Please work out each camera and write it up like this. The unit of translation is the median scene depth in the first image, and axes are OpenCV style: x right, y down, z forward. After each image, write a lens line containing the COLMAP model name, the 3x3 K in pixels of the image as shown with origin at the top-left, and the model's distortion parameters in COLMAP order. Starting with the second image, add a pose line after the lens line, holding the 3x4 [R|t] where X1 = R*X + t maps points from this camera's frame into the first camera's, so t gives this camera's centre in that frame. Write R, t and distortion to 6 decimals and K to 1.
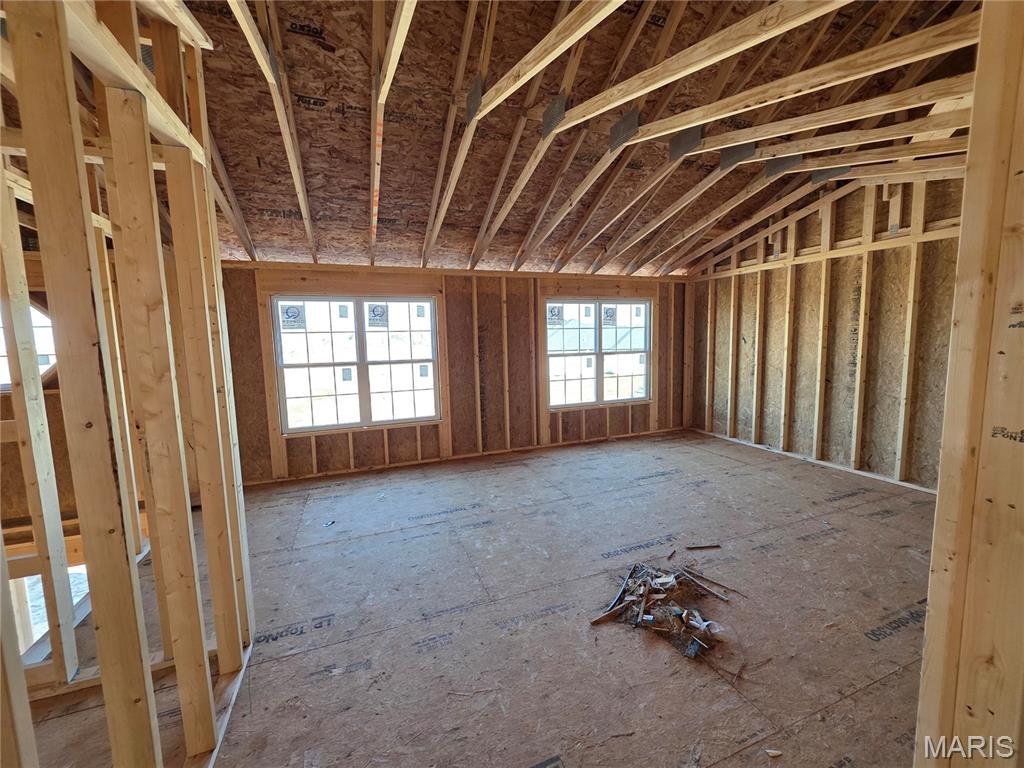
lens RADIAL K [[525.4, 0, 512.3], [0, 525.4, 390.1], [0, 0, 1]] dist [-0.006383, -0.000131]
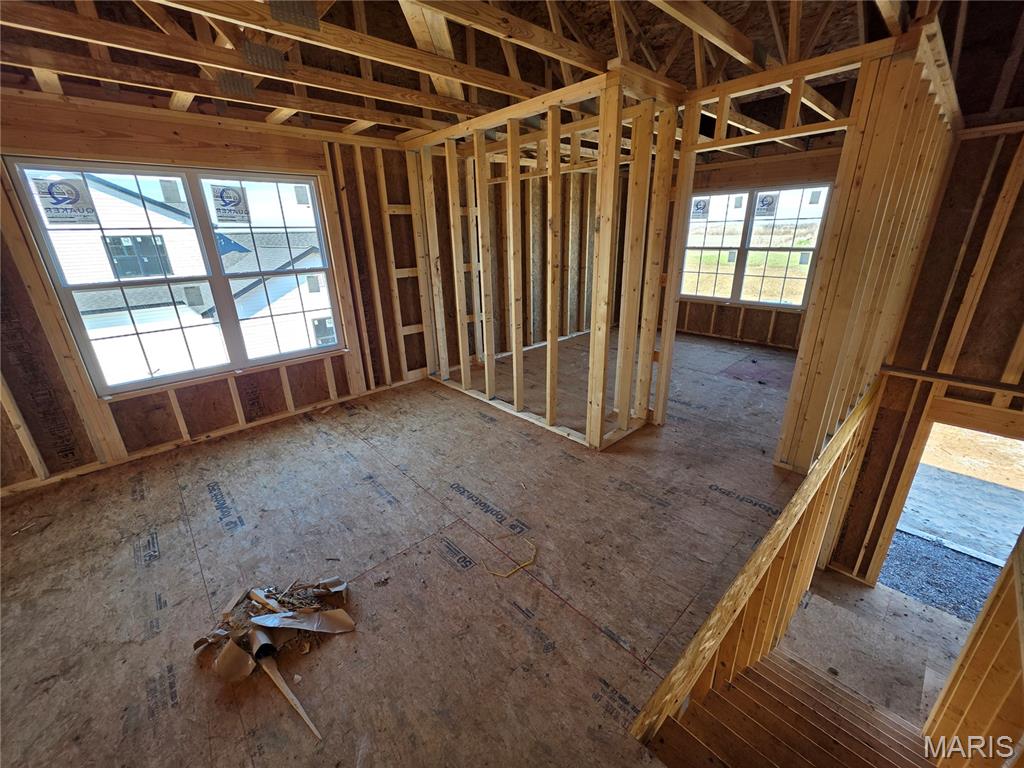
lens RADIAL K [[410.6, 0, 509.7], [0, 410.6, 384.6], [0, 0, 1]] dist [-0.009420, 0.002779]
pose [[0.254771, 0.348919, -0.901857, 0.791694], [-0.079113, 0.937028, 0.340177, -0.055991], [0.963760, -0.015318, 0.266332, 0.371672]]
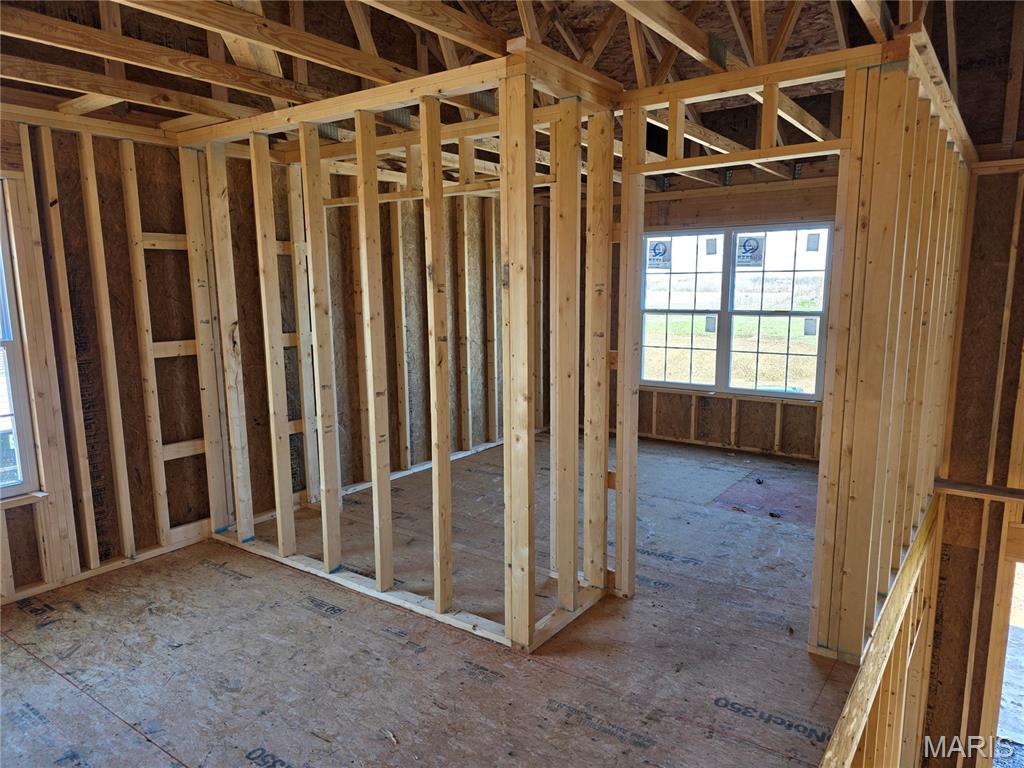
lens RADIAL K [[694.3, 0, 515.7], [0, 694.3, 402.8], [0, 0, 1]] dist [0.040897, -0.042216]
pose [[0.446559, 0.169077, -0.878634, 0.790007], [-0.093151, 0.985433, 0.142285, -0.056551], [0.889892, 0.018307, 0.455804, 0.374086]]
